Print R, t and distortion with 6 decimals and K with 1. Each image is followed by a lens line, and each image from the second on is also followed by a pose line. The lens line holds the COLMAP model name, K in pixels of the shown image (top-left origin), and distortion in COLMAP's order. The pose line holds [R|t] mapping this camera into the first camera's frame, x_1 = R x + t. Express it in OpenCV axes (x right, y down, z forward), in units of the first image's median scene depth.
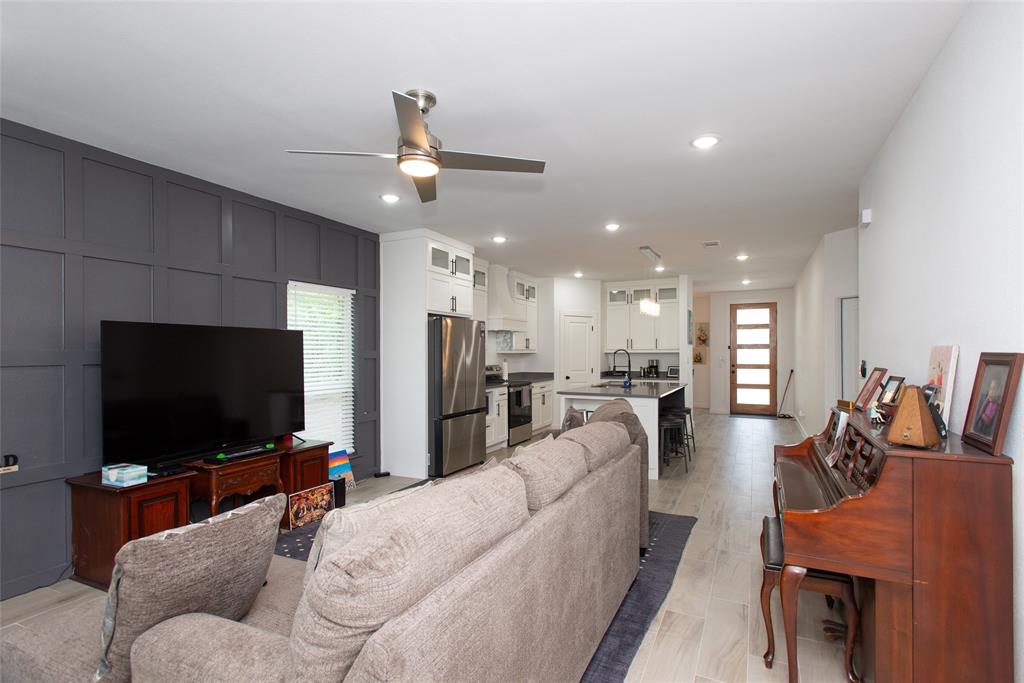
lens RADIAL K [[487.0, 0, 507.4], [0, 487.0, 354.0], [0, 0, 1]] dist [0.015011, -0.005349]
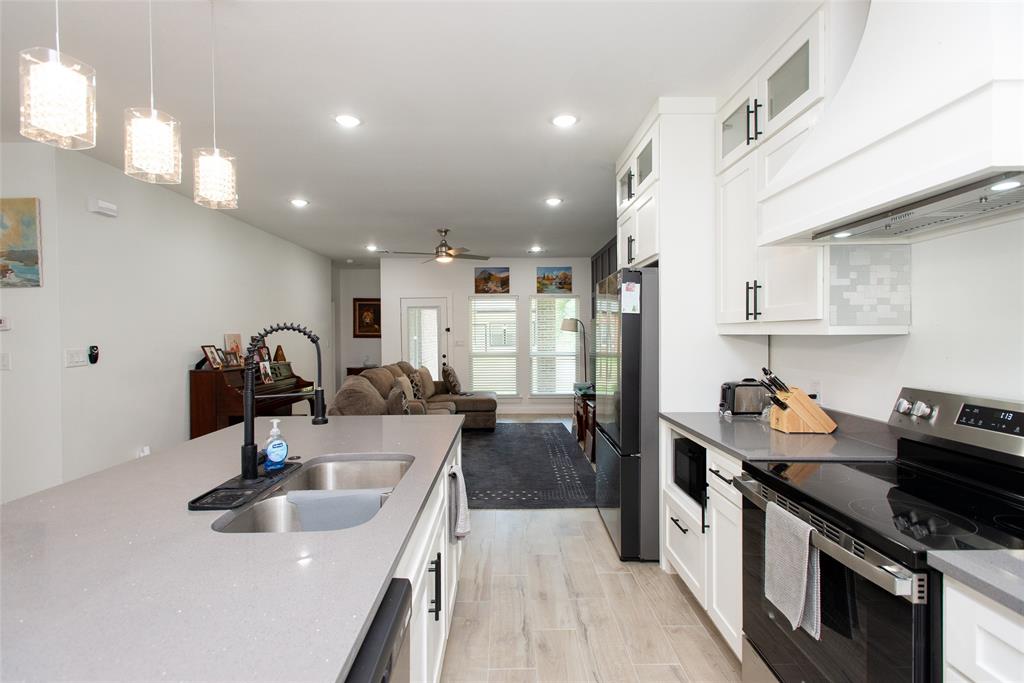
lens RADIAL K [[487.0, 0, 506.7], [0, 487.0, 343.8], [0, 0, 1]] dist [0.015011, -0.005349]
pose [[-0.887070, 0.017057, -0.461319, 0.179812], [0.007309, 0.999711, 0.022909, -0.003154], [0.461577, 0.016950, -0.886938, 0.908667]]
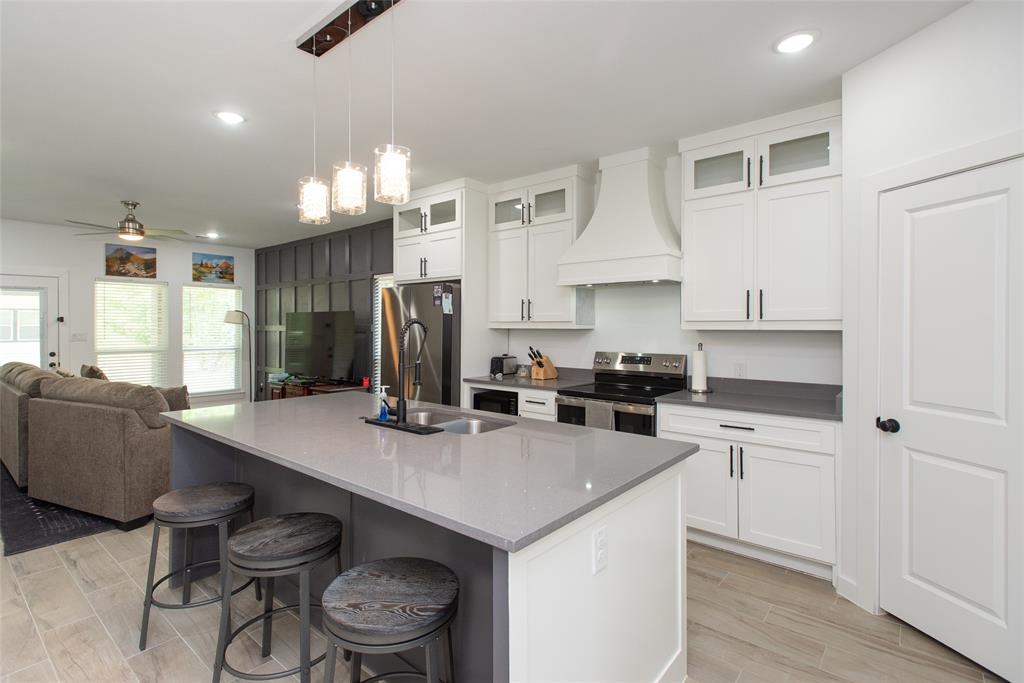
lens RADIAL K [[487.0, 0, 510.9], [0, 487.0, 325.6], [0, 0, 1]] dist [0.015011, -0.005349]
pose [[-0.211347, -0.000603, -0.977411, 0.411546], [-0.005083, 0.999987, 0.000482, -0.003983], [0.977398, 0.005070, -0.211347, 0.825465]]
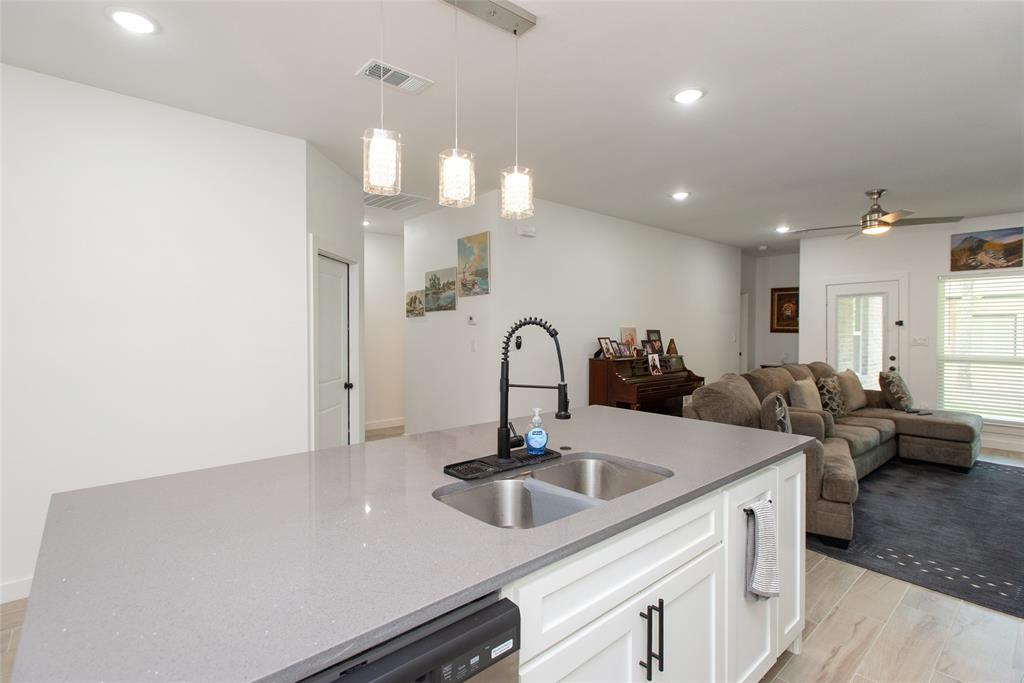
lens RADIAL K [[487.0, 0, 502.9], [0, 487.0, 337.6], [0, 0, 1]] dist [0.015011, -0.005349]
pose [[-0.927574, -0.004782, 0.373608, 0.112788], [0.002349, 0.999824, 0.018631, -0.003076], [-0.373631, 0.018159, -0.927400, 0.891793]]
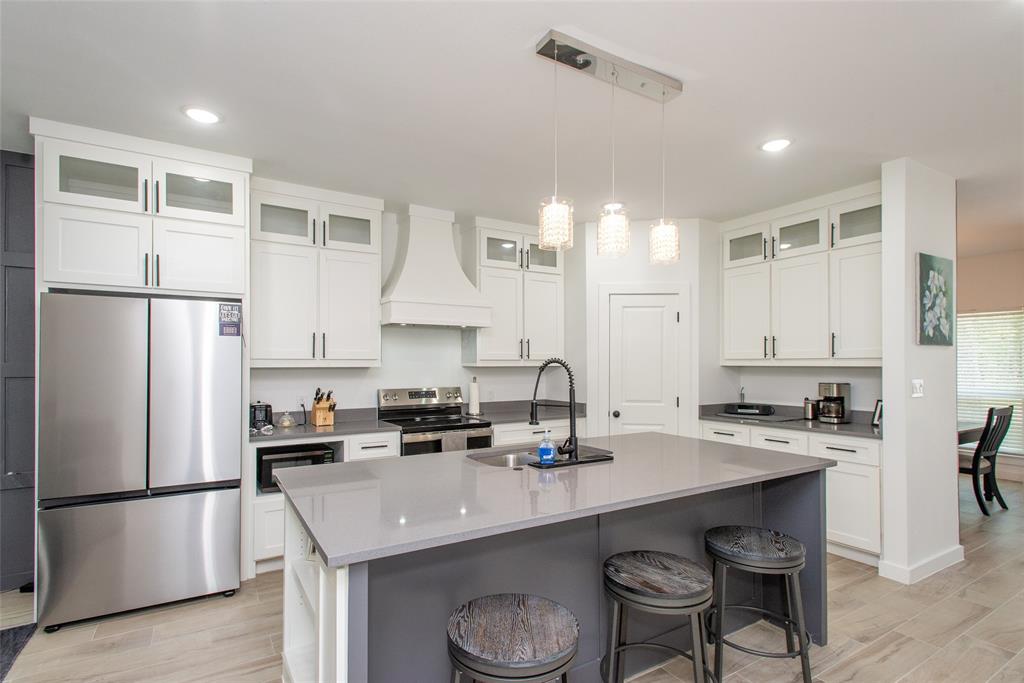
lens RADIAL K [[487.0, 0, 492.2], [0, 487.0, 362.9], [0, 0, 1]] dist [0.015011, -0.005349]
pose [[0.842155, 0.000390, -0.539236, 0.283011], [-0.003007, 0.999988, -0.003973, -0.003333], [0.539227, 0.004968, 0.842146, 0.478298]]
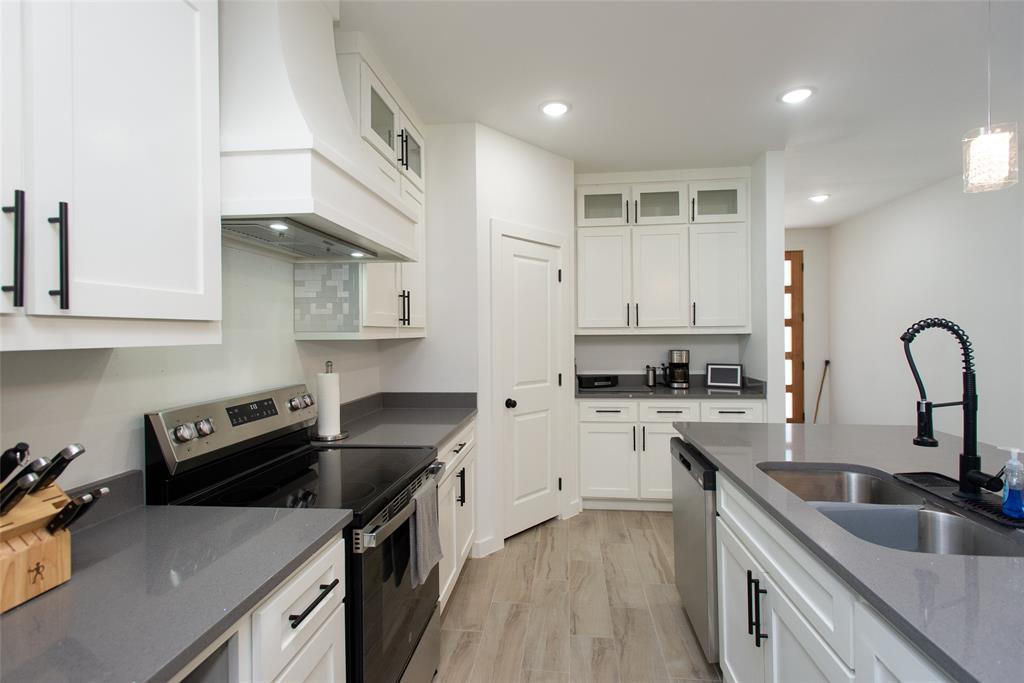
lens RADIAL K [[487.0, 0, 513.3], [0, 487.0, 341.8], [0, 0, 1]] dist [0.015011, -0.005349]
pose [[0.940426, -0.012712, 0.339762, -0.000217], [0.008642, 0.999872, 0.013491, -0.003250], [-0.339890, -0.009751, 0.940415, 0.626857]]
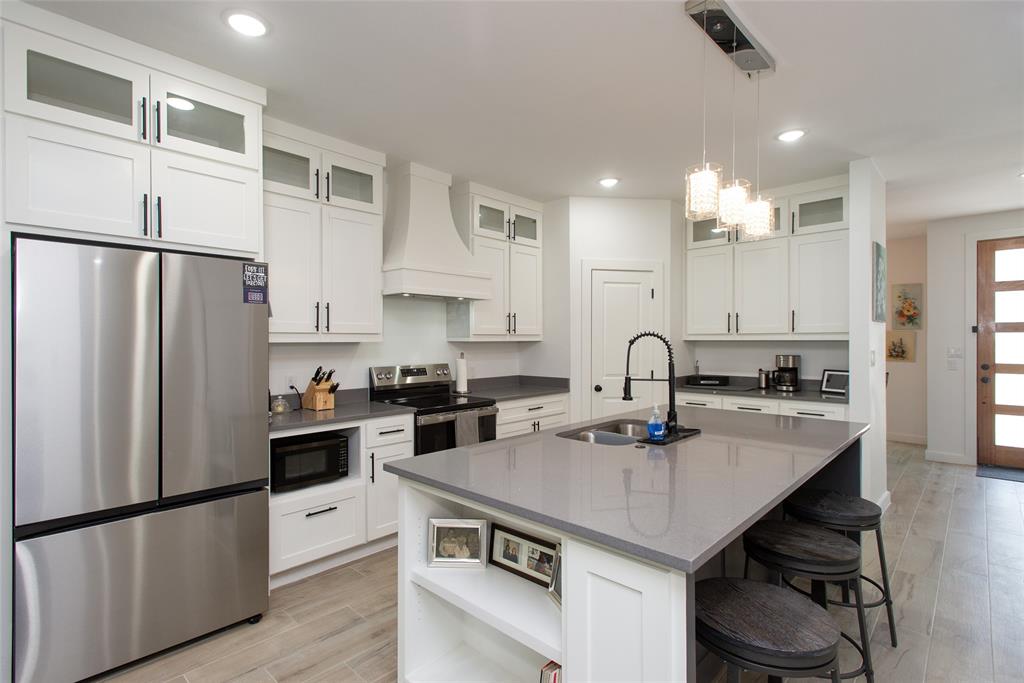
lens RADIAL K [[487.0, 0, 487.1], [0, 487.0, 344.5], [0, 0, 1]] dist [0.015011, -0.005349]
pose [[0.950126, 0.002125, -0.311858, 0.168021], [-0.000081, 0.999978, 0.006565, -0.001827], [0.311865, -0.006213, 0.950106, 0.447782]]
